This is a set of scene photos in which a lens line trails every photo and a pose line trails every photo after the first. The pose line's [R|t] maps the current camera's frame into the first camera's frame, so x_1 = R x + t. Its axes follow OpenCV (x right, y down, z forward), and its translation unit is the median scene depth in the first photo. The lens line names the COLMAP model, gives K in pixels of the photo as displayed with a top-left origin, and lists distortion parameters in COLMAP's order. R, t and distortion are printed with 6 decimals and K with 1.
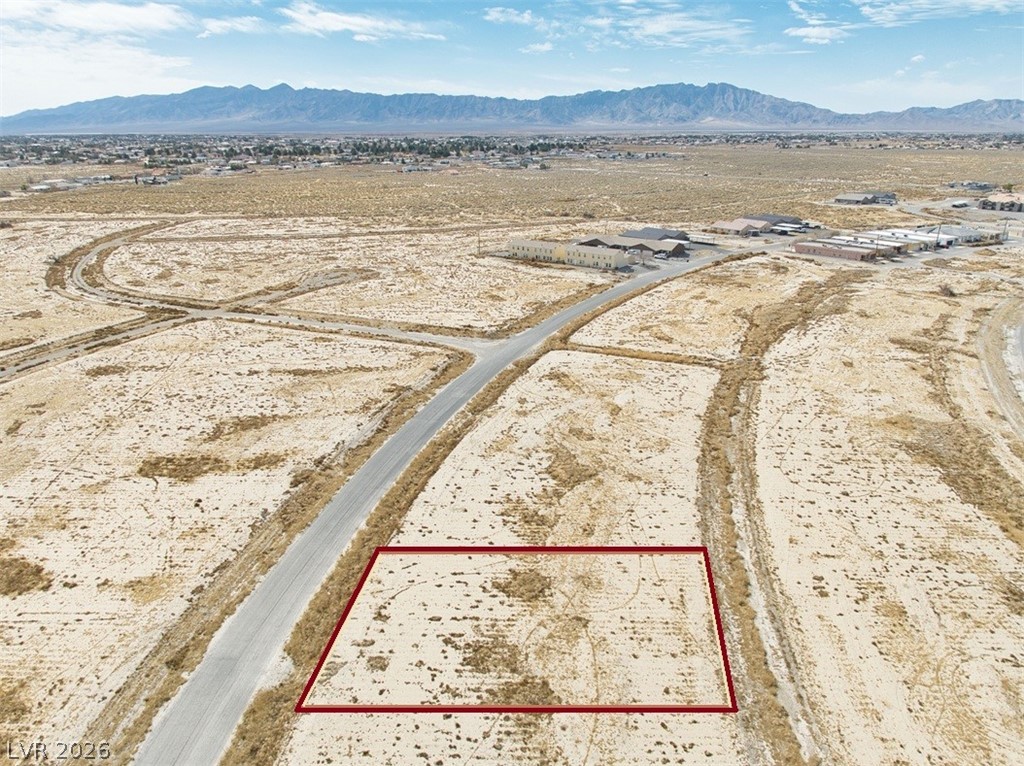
lens RADIAL K [[726.7, 0, 515.9], [0, 726.7, 376.0], [0, 0, 1]] dist [0.022851, -0.047995]
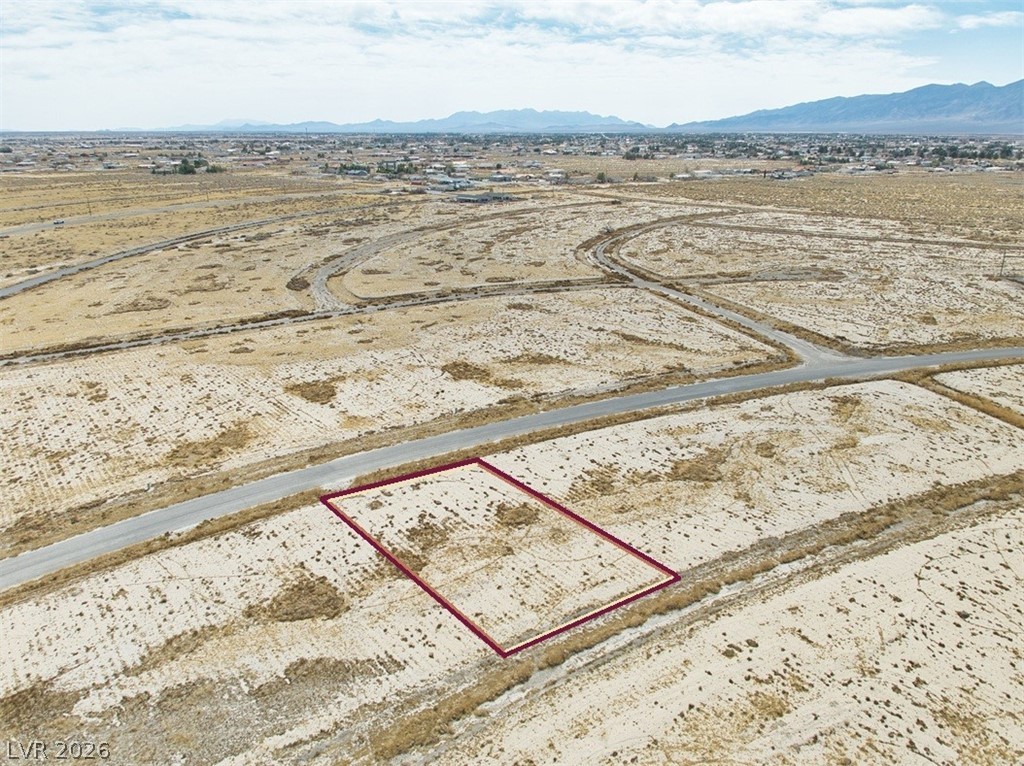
lens RADIAL K [[726.7, 0, 516.3], [0, 726.7, 384.8], [0, 0, 1]] dist [0.022851, -0.047995]
pose [[0.647075, 0.253514, -0.719045, 0.749416], [-0.245443, 0.962159, 0.118352, -0.043690], [0.721839, 0.099901, 0.684812, 0.185485]]
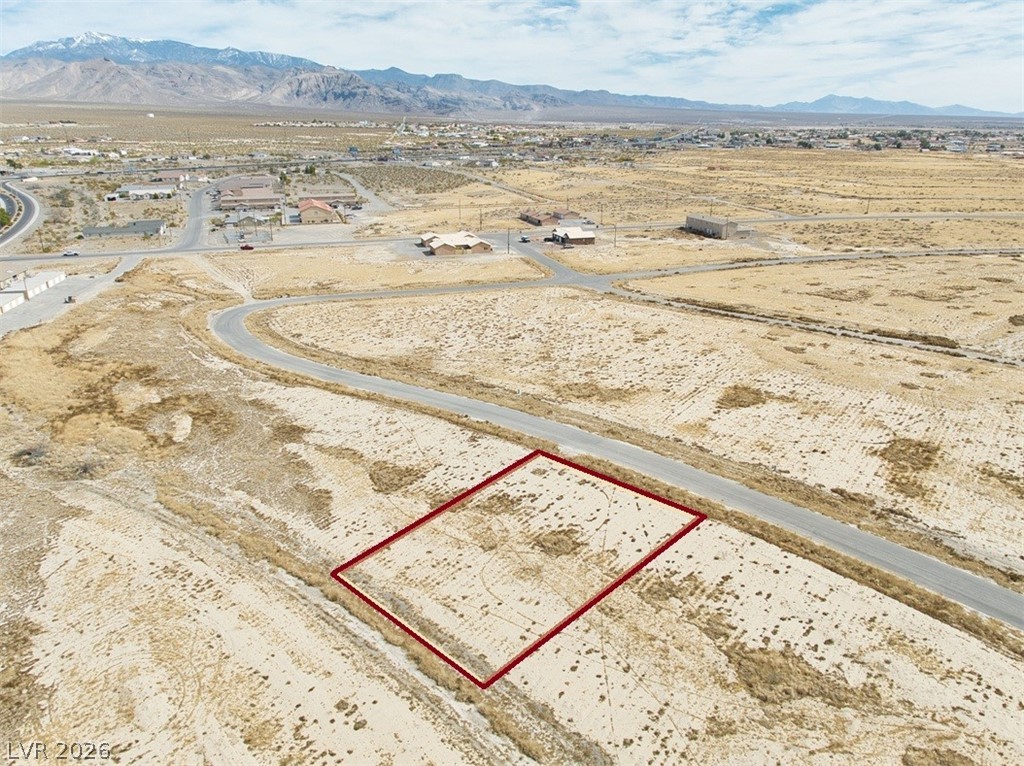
lens RADIAL K [[726.7, 0, 513.3], [0, 726.7, 378.3], [0, 0, 1]] dist [0.022851, -0.047995]
pose [[-0.586469, 0.274596, -0.762005, 0.770111], [-0.257063, 0.829040, 0.496599, -0.412304], [0.768097, 0.487123, -0.415618, 1.221073]]
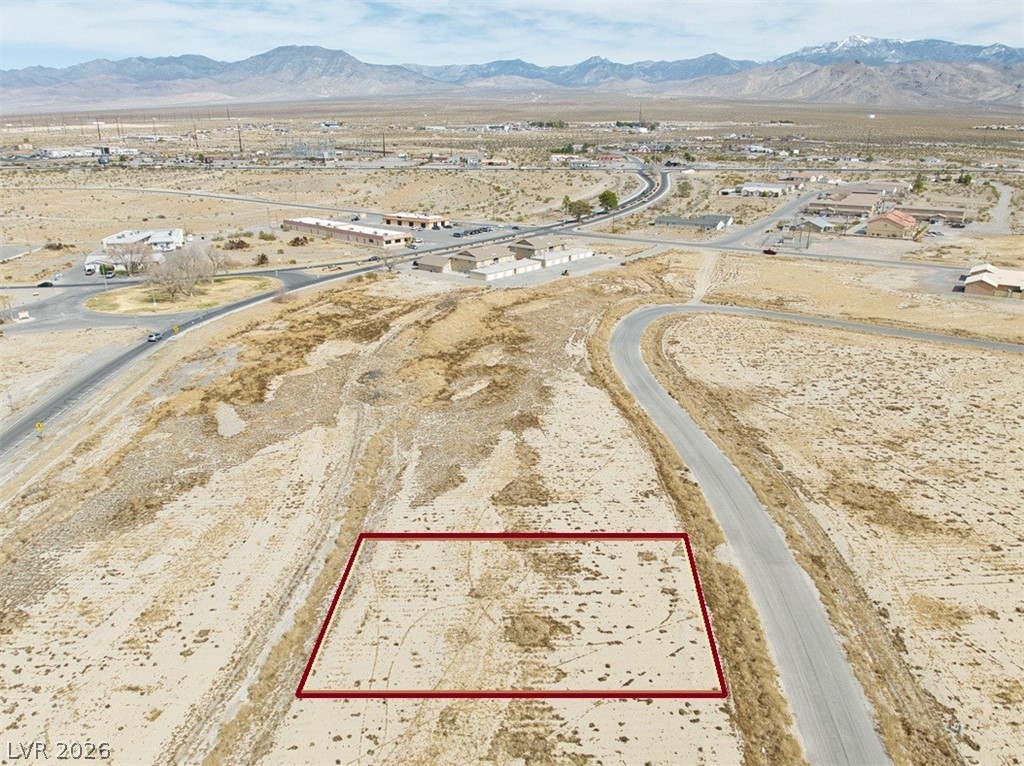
lens RADIAL K [[726.7, 0, 515.6], [0, 726.7, 379.0], [0, 0, 1]] dist [0.022851, -0.047995]
pose [[-0.998576, 0.020688, -0.049183, 0.068830], [-0.014170, 0.785840, 0.618267, -0.482339], [0.051441, 0.618083, -0.784428, 1.441420]]
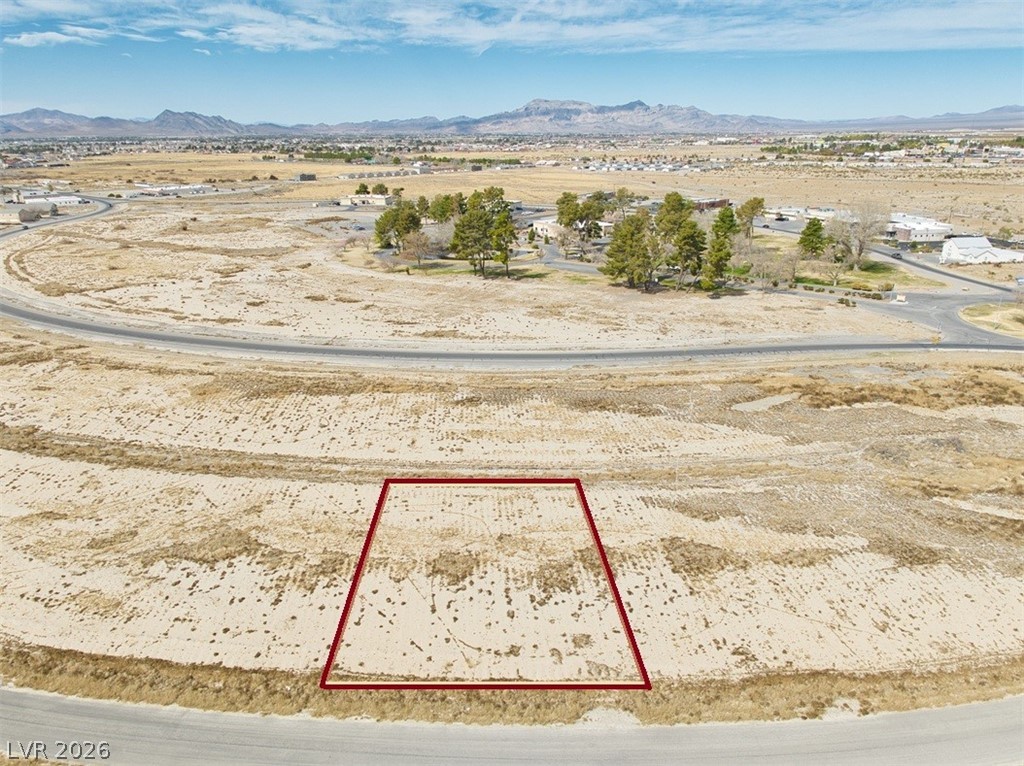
lens RADIAL K [[726.7, 0, 511.1], [0, 726.7, 385.3], [0, 0, 1]] dist [0.022851, -0.047995]
pose [[-0.091646, -0.327170, 0.940511, -0.844176], [0.329596, 0.881283, 0.338683, -0.250683], [-0.939663, 0.341028, 0.027068, 0.771984]]
